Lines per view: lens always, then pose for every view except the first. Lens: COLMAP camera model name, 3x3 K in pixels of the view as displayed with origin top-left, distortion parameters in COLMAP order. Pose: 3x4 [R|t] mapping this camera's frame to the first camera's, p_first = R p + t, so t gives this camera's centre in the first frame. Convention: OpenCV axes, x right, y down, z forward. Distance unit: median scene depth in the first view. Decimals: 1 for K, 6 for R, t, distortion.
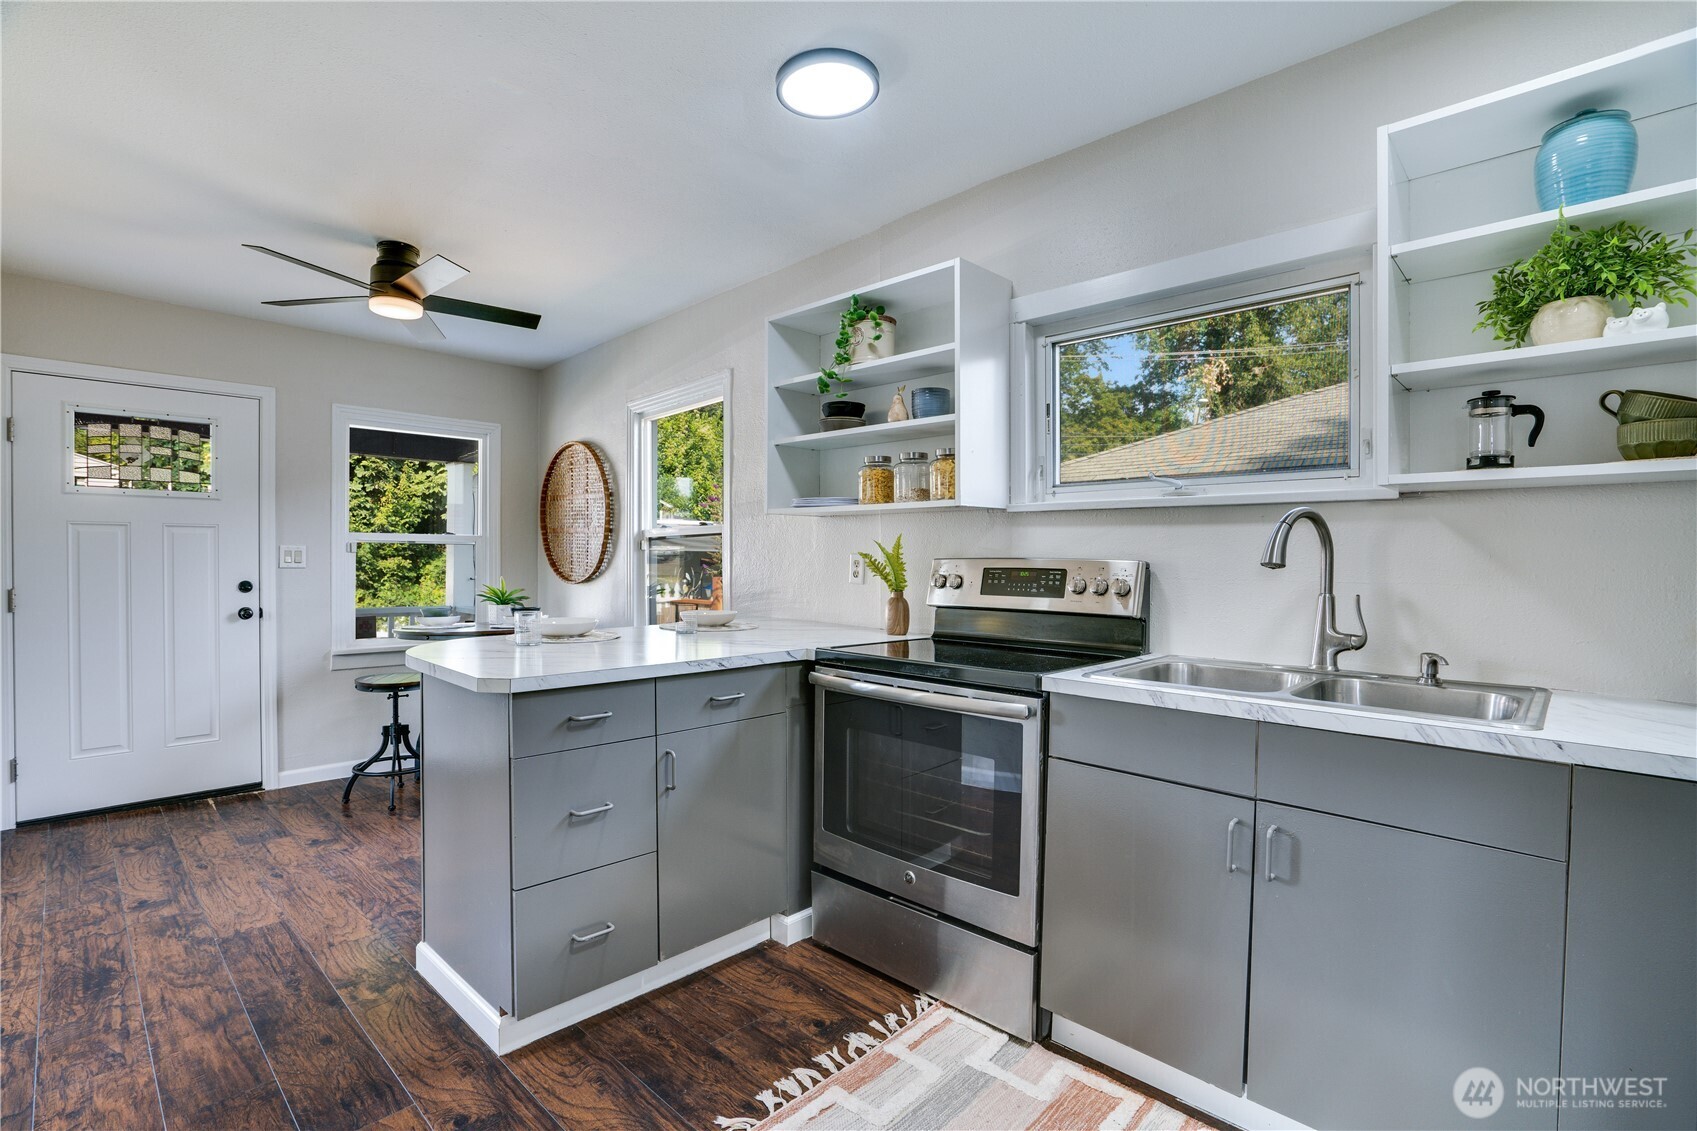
lens RADIAL K [[793.4, 0, 854.9], [0, 793.4, 563.5], [0, 0, 1]] dist [-0.040202, 0.002154]
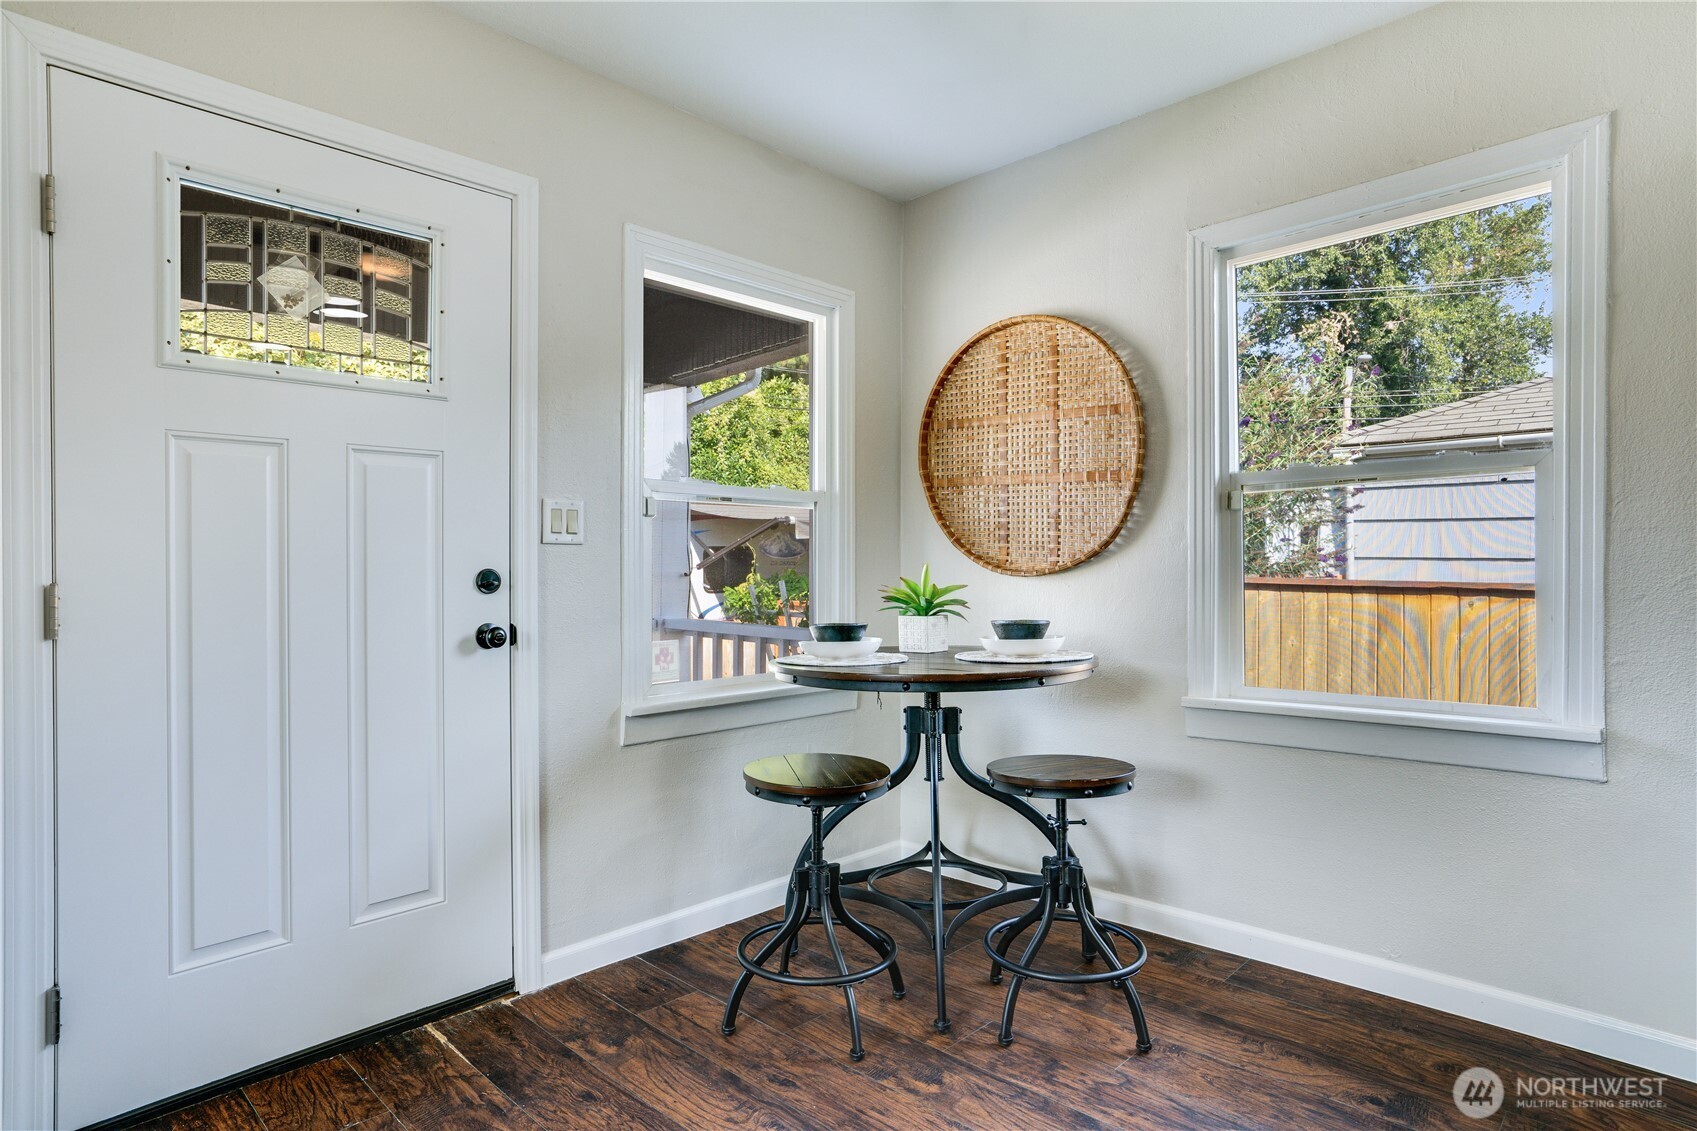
lens RADIAL K [[937.2, 0, 847.0], [0, 937.2, 560.4], [0, 0, 1]] dist [-0.039254, 0.003268]
pose [[0.999923, -0.003448, -0.011930, -0.507186], [0.003391, 0.999983, -0.004769, 0.018465], [0.011946, 0.004728, 0.999917, 0.381309]]
